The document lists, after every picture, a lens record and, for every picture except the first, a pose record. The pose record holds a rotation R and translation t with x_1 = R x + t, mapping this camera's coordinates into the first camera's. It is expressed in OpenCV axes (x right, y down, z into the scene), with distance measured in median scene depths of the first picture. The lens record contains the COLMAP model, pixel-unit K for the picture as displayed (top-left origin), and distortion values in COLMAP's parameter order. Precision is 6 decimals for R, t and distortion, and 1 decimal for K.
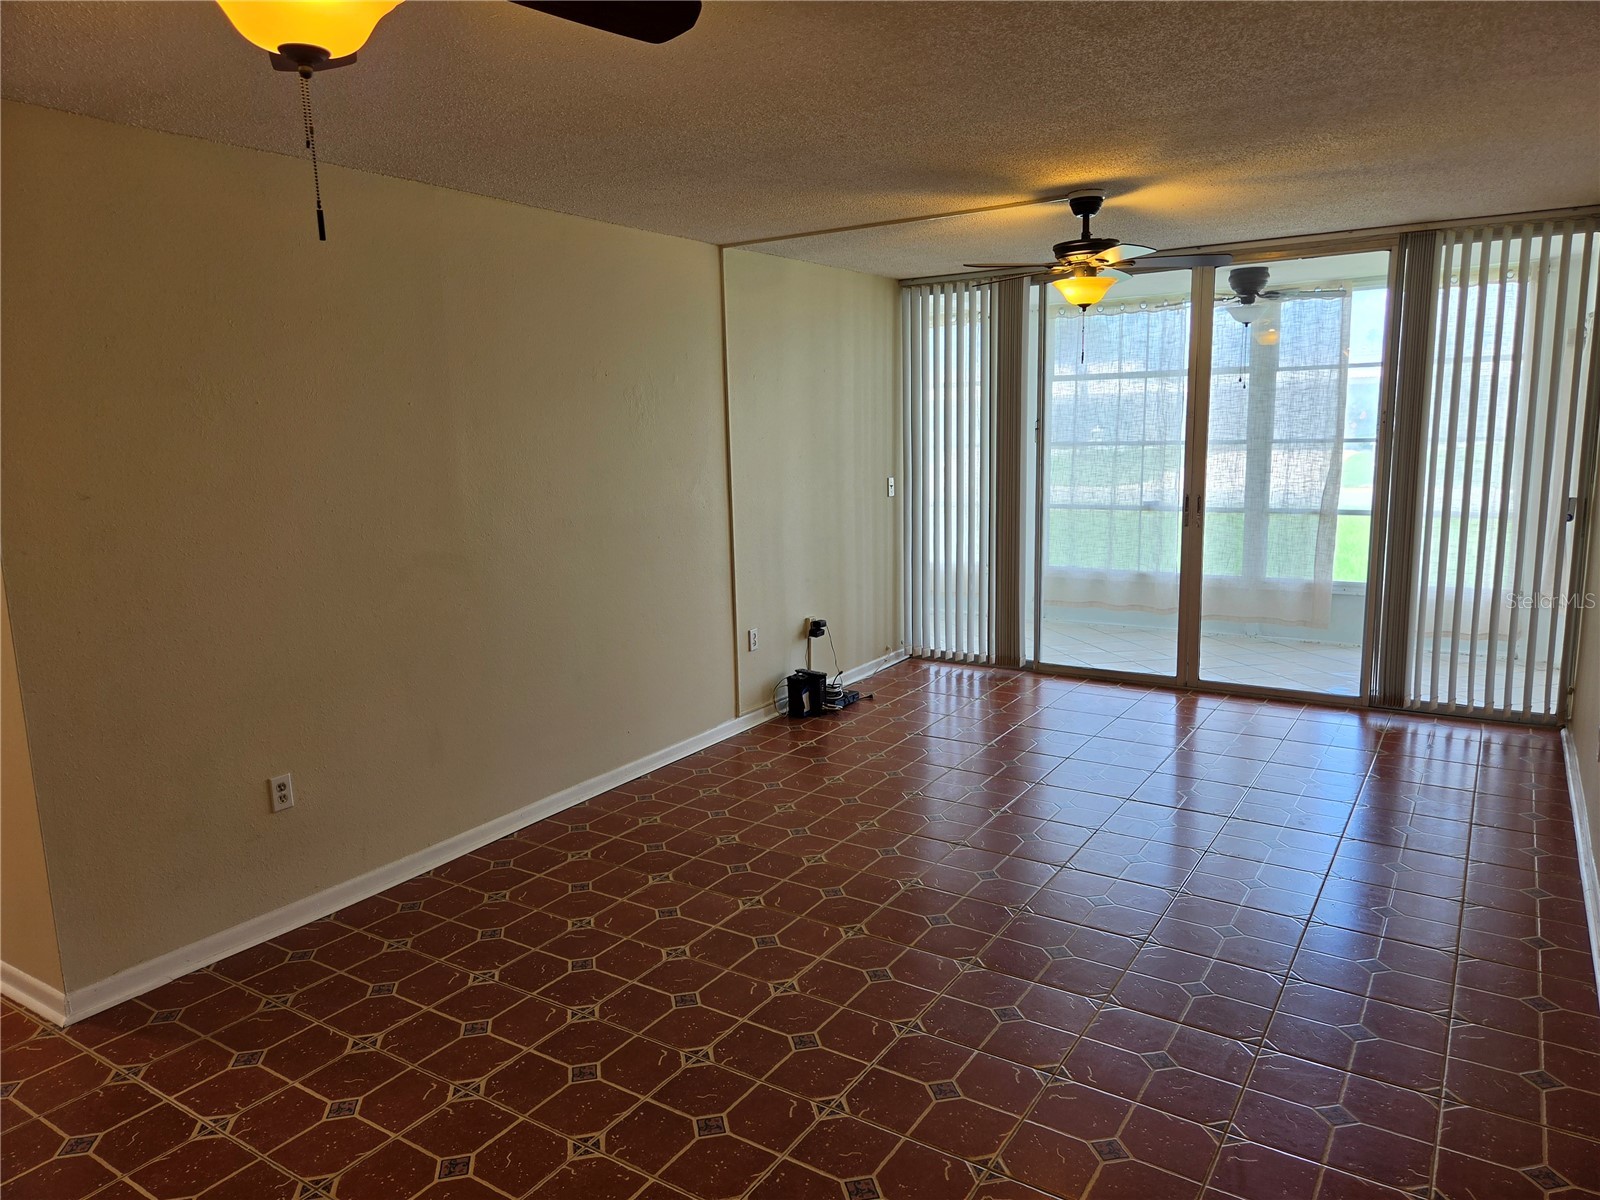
lens RADIAL K [[1080.1, 0, 798.8], [0, 1080.1, 594.2], [0, 0, 1]] dist [0.069713, -0.056534]
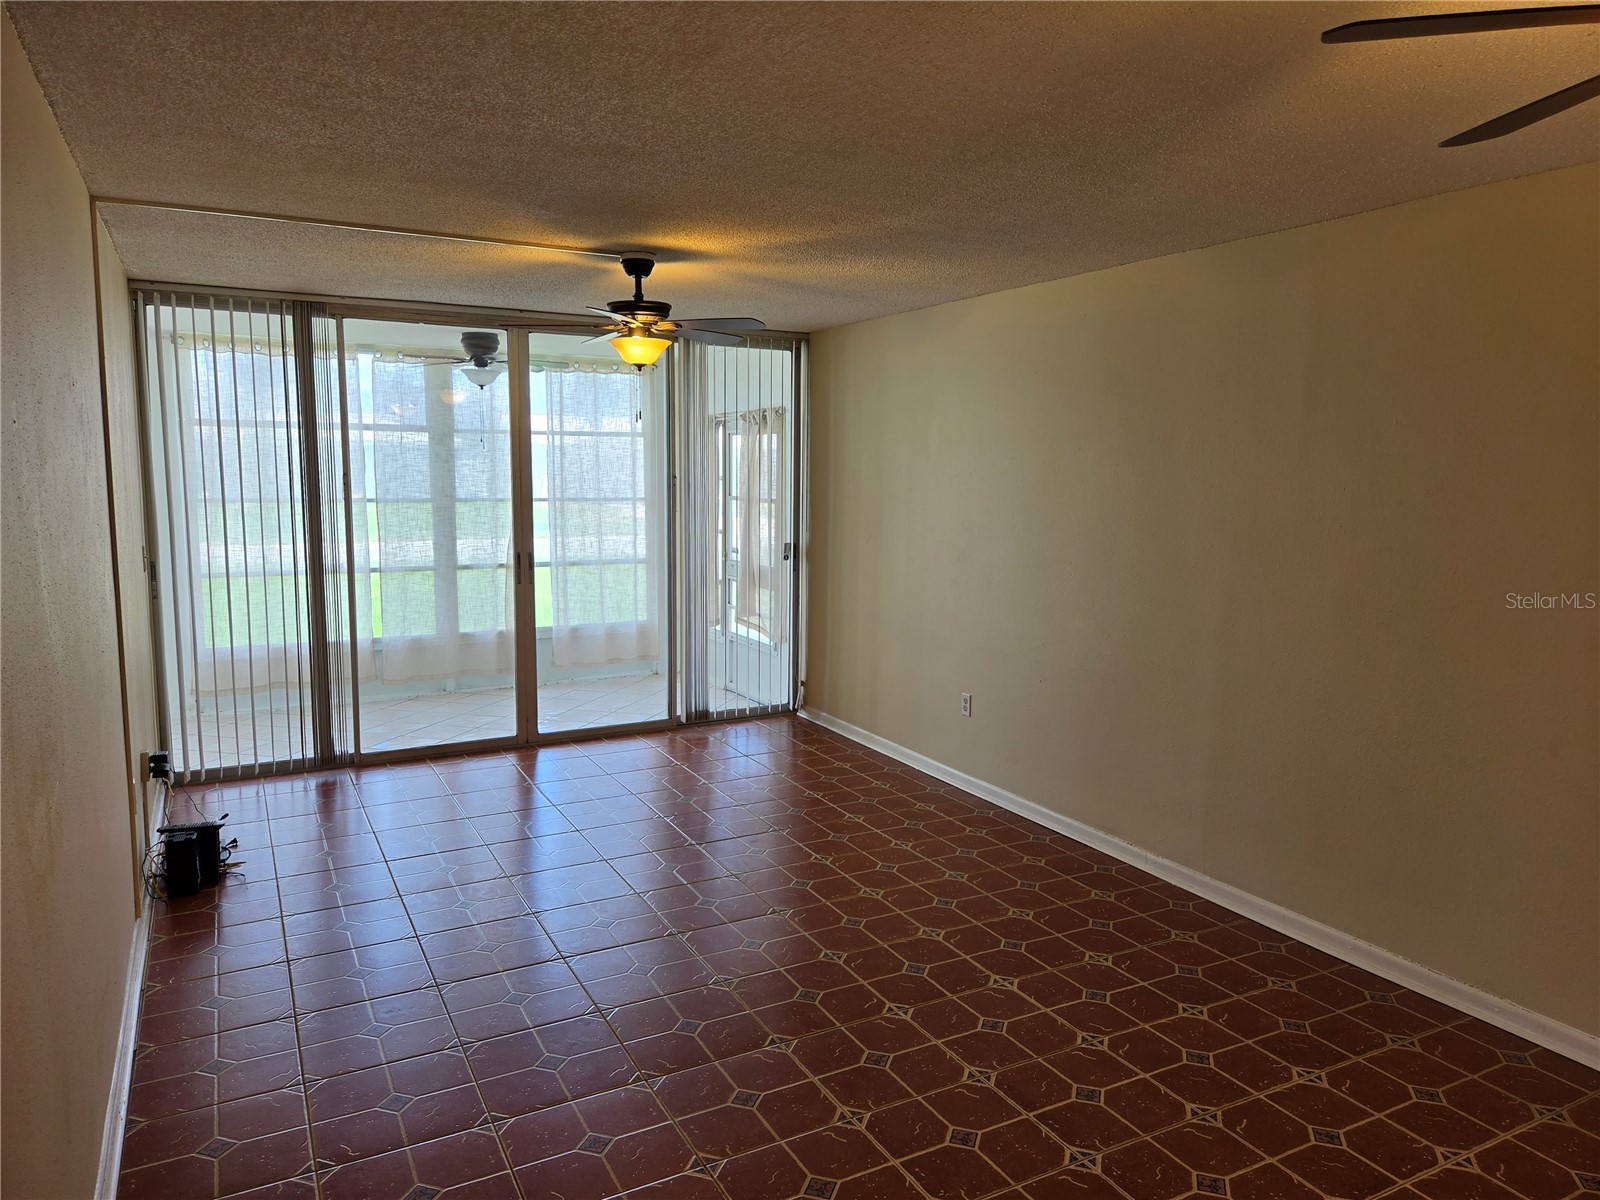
lens RADIAL K [[1080.1, 0, 798.8], [0, 1080.1, 594.2], [0, 0, 1]] dist [0.069713, -0.056534]
pose [[0.480093, -0.076252, 0.873897, -0.384333], [0.121871, 0.992352, 0.019636, -0.040098], [-0.868710, 0.097076, 0.485714, 0.283671]]
